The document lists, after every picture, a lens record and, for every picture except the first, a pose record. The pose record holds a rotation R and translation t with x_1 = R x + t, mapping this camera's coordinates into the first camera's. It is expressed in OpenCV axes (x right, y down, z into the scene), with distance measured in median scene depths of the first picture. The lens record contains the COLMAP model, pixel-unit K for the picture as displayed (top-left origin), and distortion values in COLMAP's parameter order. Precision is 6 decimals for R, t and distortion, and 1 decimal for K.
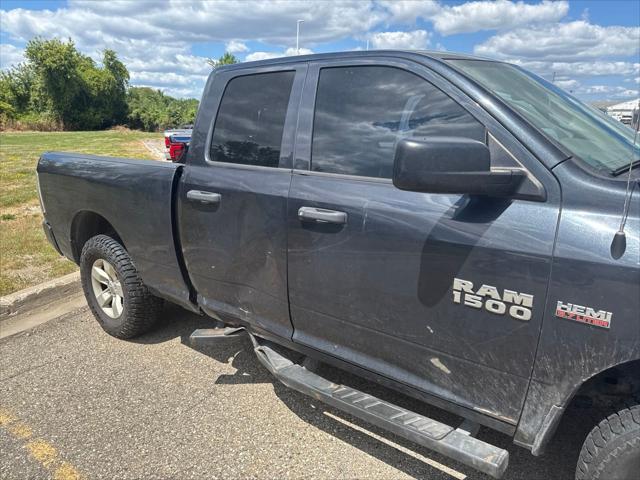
lens RADIAL K [[454.0, 0, 316.8], [0, 454.0, 236.0], [0, 0, 1]] dist [0.036160, -0.033731]
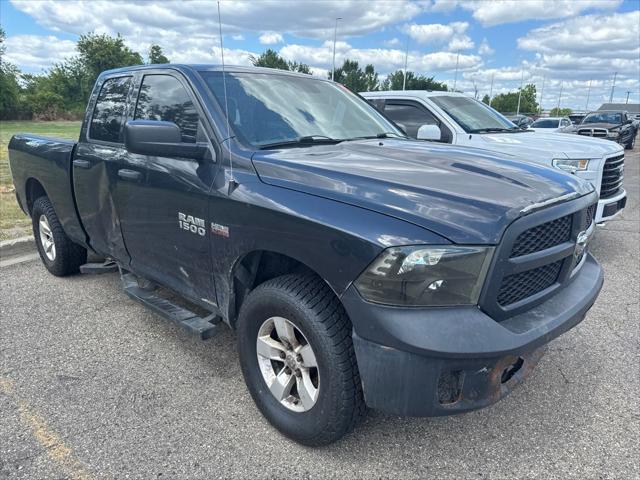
lens RADIAL K [[454.0, 0, 323.6], [0, 454.0, 242.5], [0, 0, 1]] dist [0.036160, -0.033731]
pose [[0.996110, 0.043703, -0.076515, 0.504537], [-0.042183, 0.998881, 0.021379, 0.077906], [0.077363, -0.018069, 0.996839, -0.292486]]
